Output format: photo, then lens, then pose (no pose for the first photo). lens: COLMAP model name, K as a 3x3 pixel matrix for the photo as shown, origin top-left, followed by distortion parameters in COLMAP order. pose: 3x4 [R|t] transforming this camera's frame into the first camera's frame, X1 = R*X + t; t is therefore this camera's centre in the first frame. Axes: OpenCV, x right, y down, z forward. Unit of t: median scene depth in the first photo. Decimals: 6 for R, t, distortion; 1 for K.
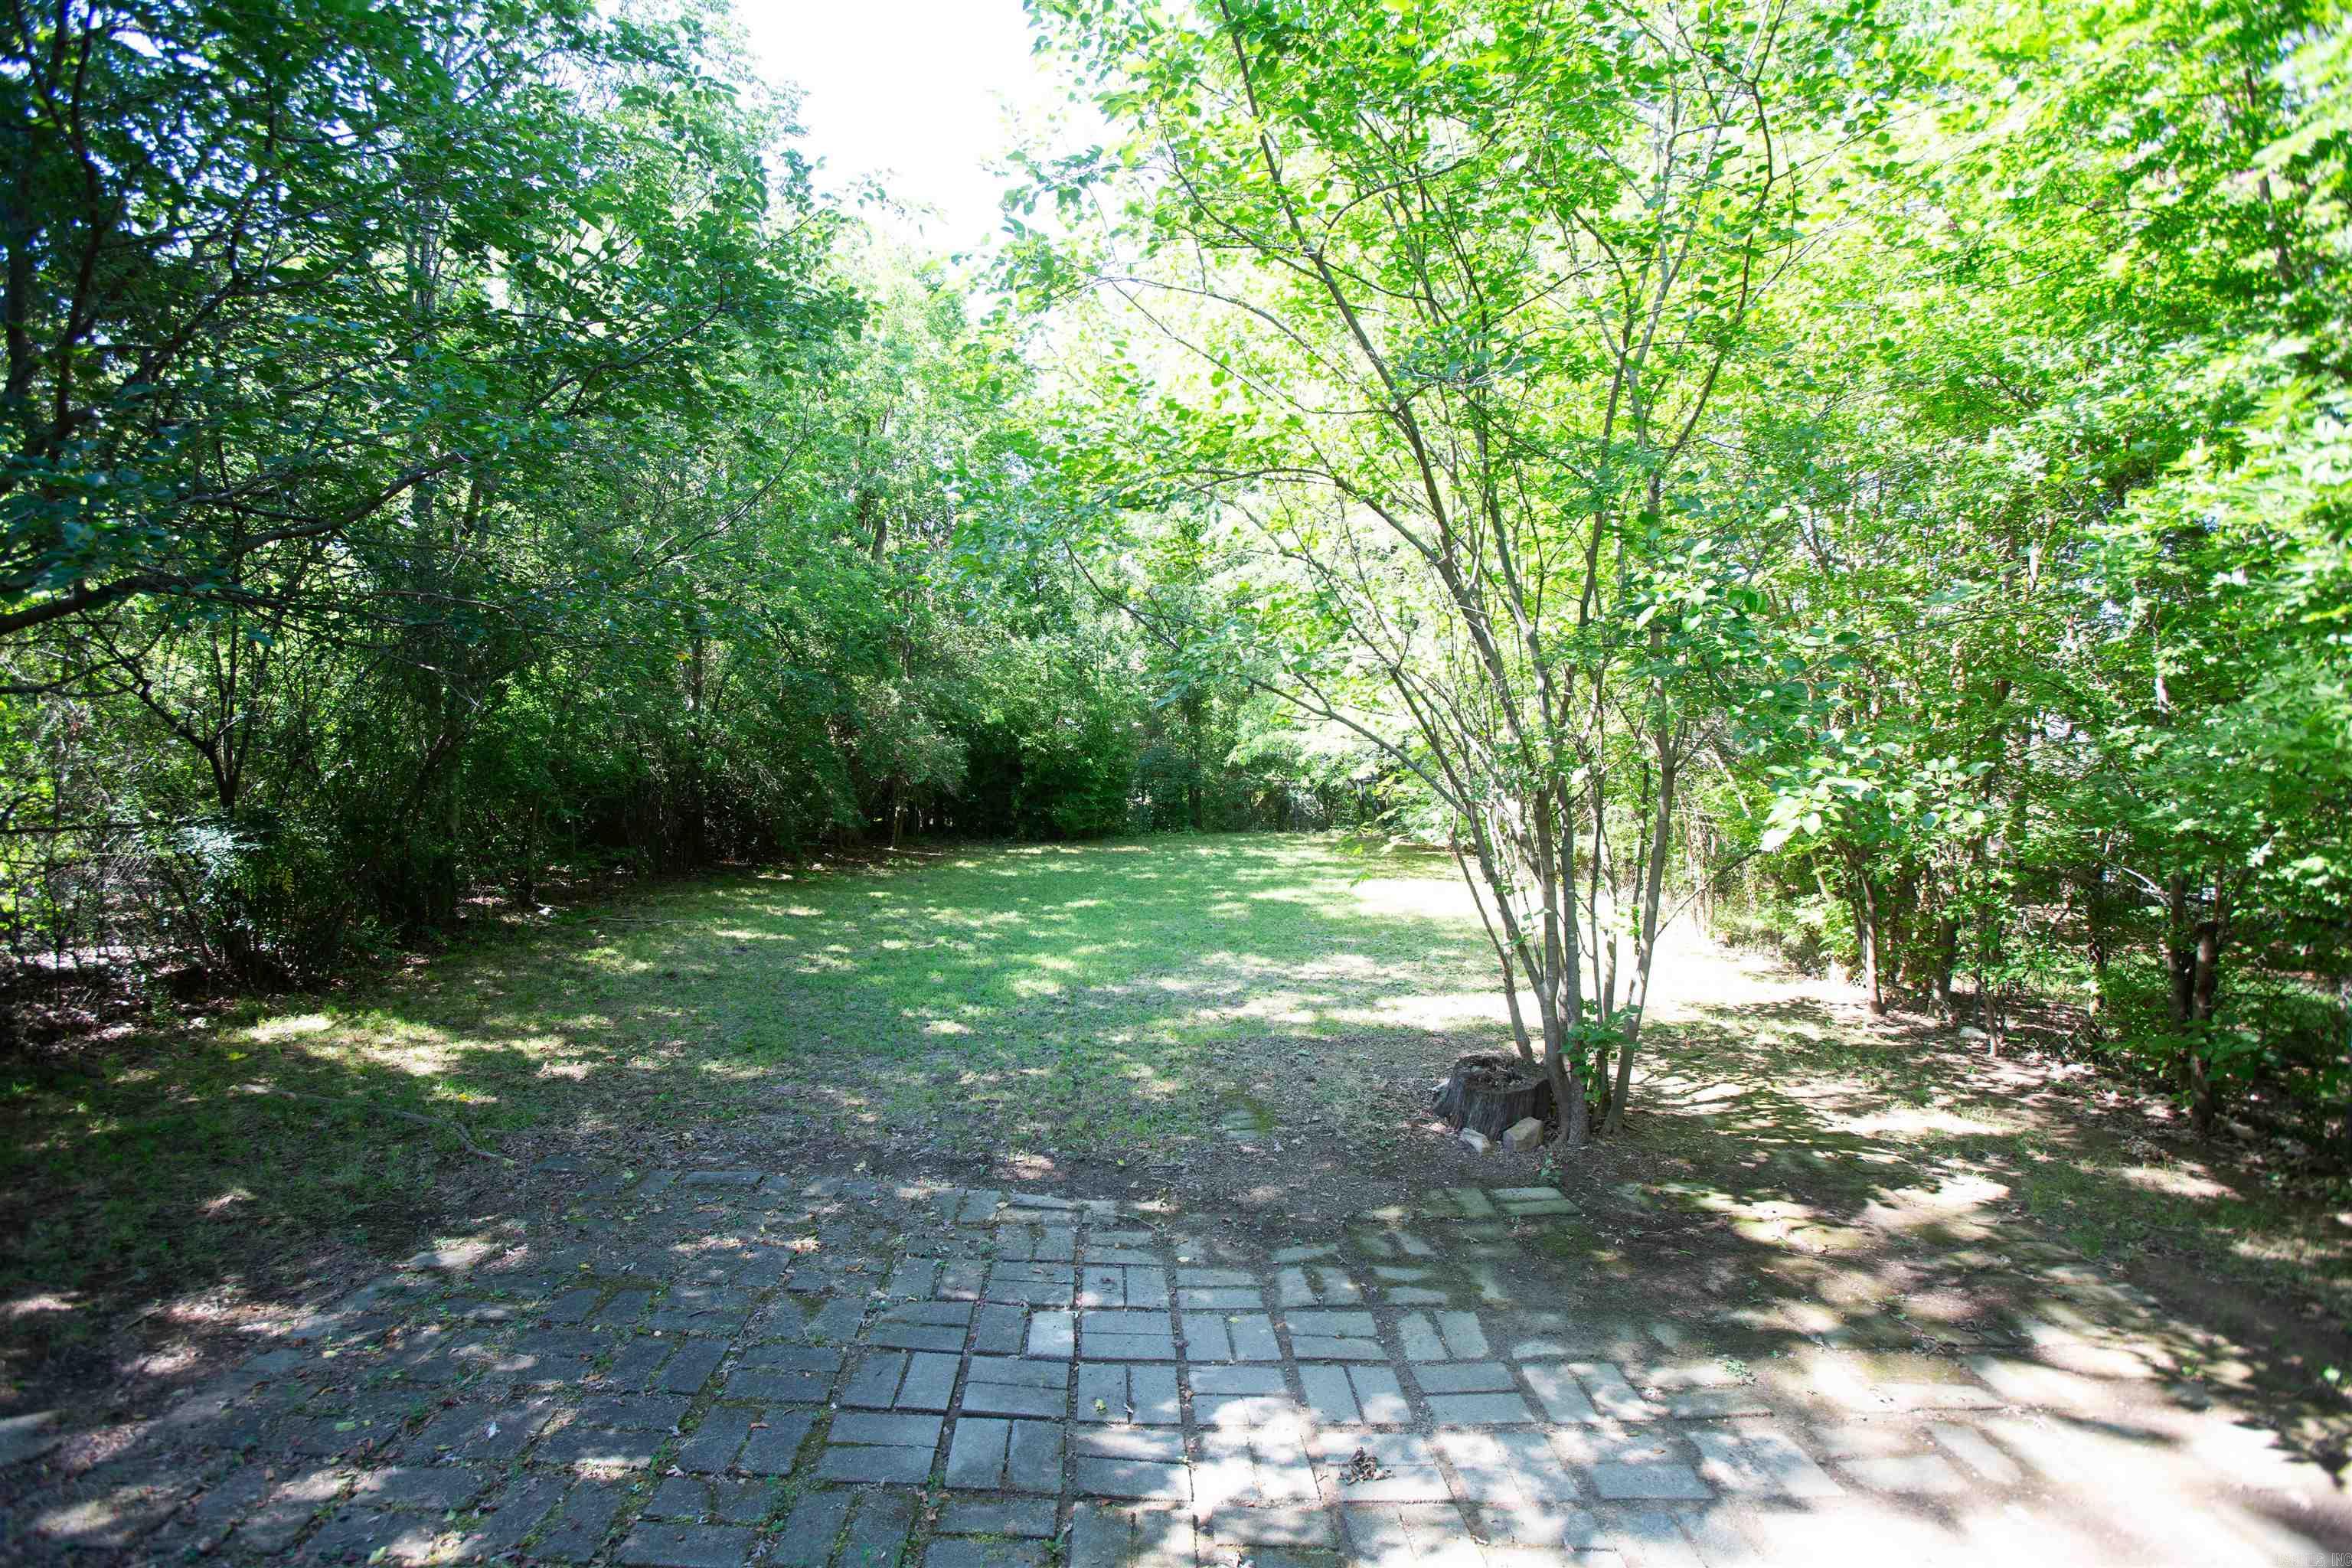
lens RADIAL K [[1172.7, 0, 1160.4], [0, 1172.7, 773.9], [0, 0, 1]] dist [-0.068271, 0.033494]
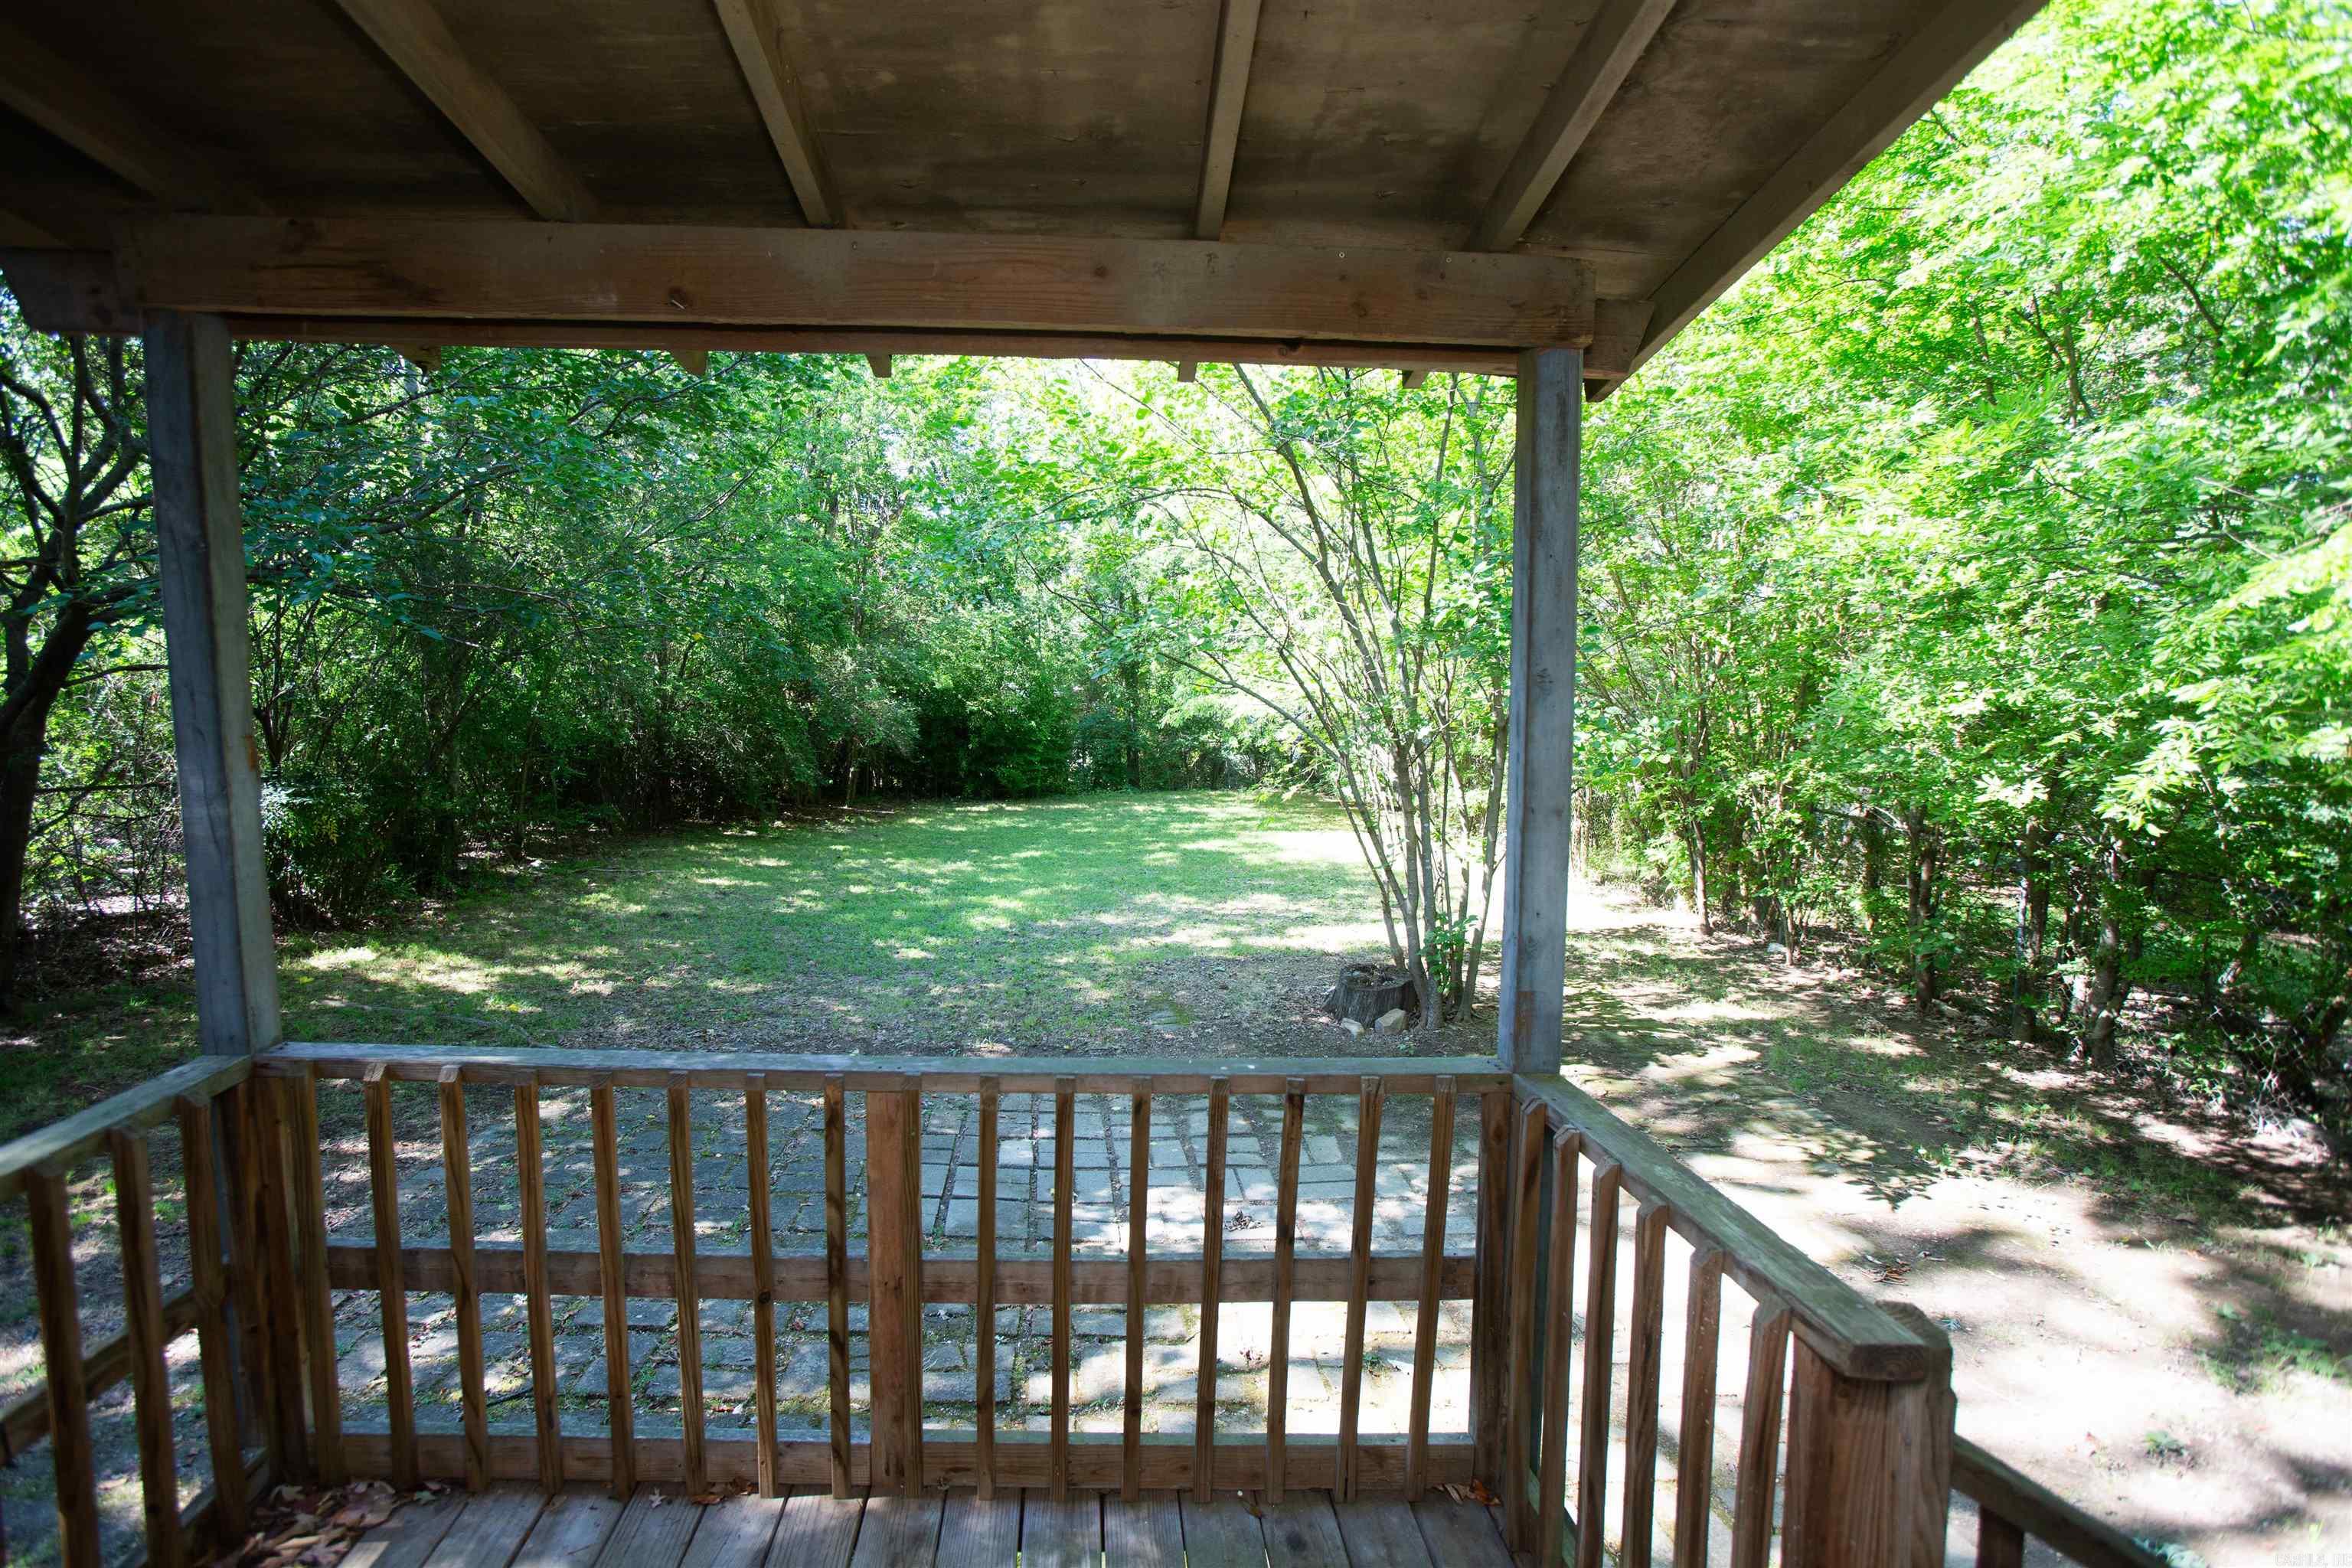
lens RADIAL K [[1172.7, 0, 1133.2], [0, 1172.7, 773.8], [0, 0, 1]] dist [-0.068271, 0.033494]
pose [[0.999620, -0.004286, 0.027224, 0.003614], [0.003429, 0.999500, 0.031439, 0.003839], [-0.027346, -0.031334, 0.999135, -0.187130]]
